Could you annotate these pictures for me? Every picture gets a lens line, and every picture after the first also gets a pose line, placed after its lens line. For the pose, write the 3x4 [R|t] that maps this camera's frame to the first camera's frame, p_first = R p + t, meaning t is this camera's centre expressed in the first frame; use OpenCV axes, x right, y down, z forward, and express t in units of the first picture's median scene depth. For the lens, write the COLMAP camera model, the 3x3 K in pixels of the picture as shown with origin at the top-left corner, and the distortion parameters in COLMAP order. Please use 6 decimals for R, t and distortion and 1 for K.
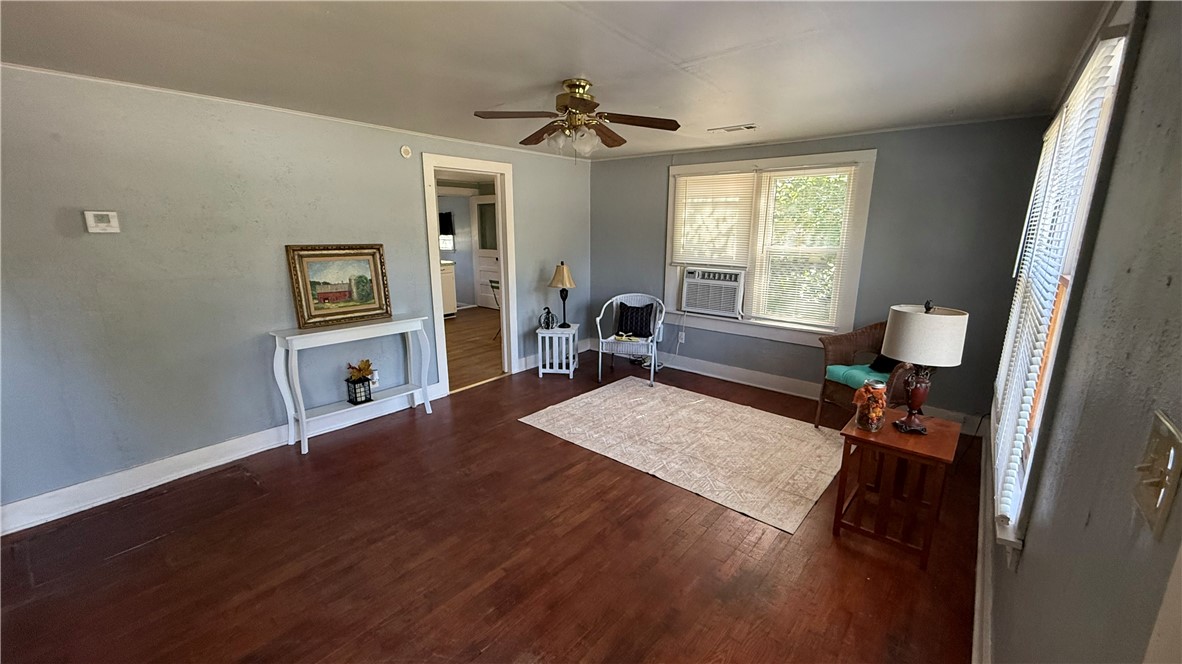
lens RADIAL K [[469.1, 0, 591.0], [0, 469.1, 332.0], [0, 0, 1]] dist [0.000294, -0.000031]
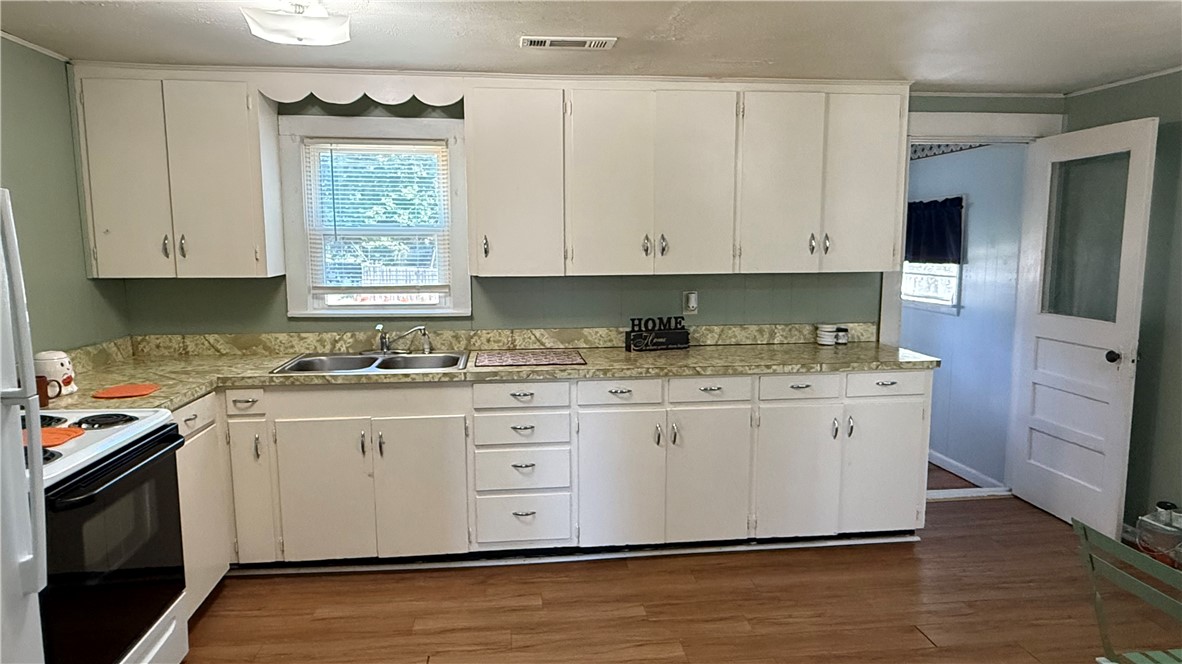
lens RADIAL K [[735.1, 0, 591.0], [0, 735.1, 332.0], [0, 0, 1]] dist [0.005454, 0.002541]
pose [[0.705625, 0.086392, -0.703299, -0.102966], [-0.147153, 0.988767, -0.026181, -0.104330], [0.693137, 0.121967, 0.710411, 0.443137]]
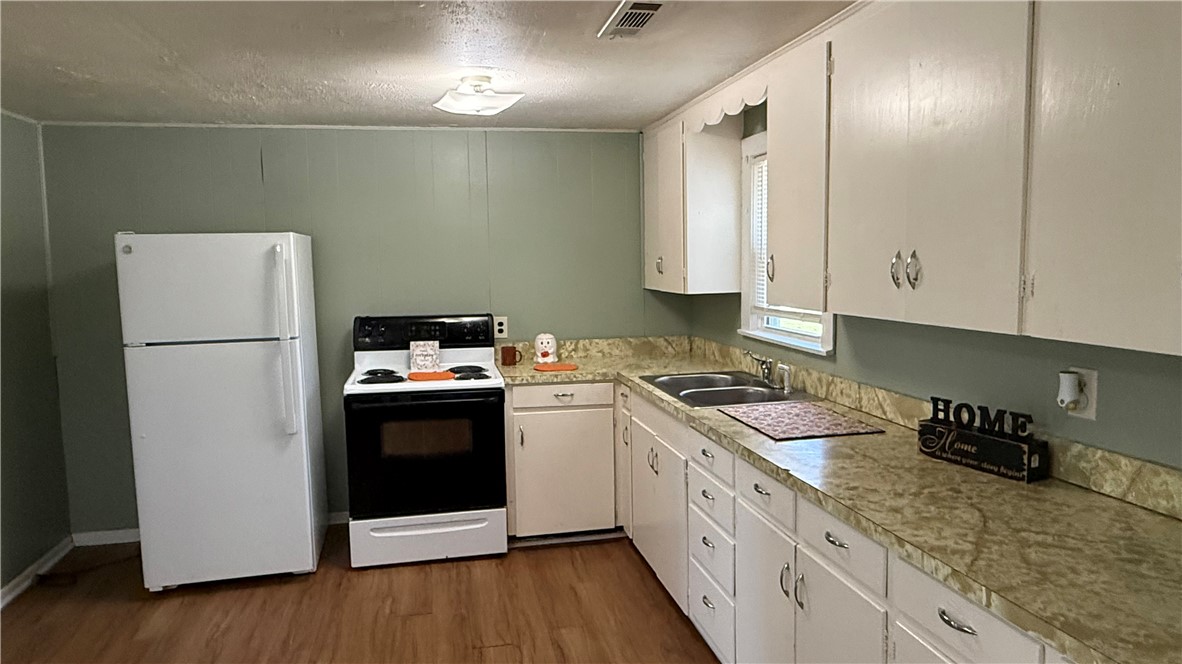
lens RADIAL K [[735.1, 0, 591.0], [0, 735.1, 332.0], [0, 0, 1]] dist [0.005454, 0.002541]
pose [[-0.620987, 0.086530, -0.779030, -0.132916], [-0.151140, 0.962017, 0.227333, -0.203600], [0.769111, 0.258913, -0.584322, 0.890960]]
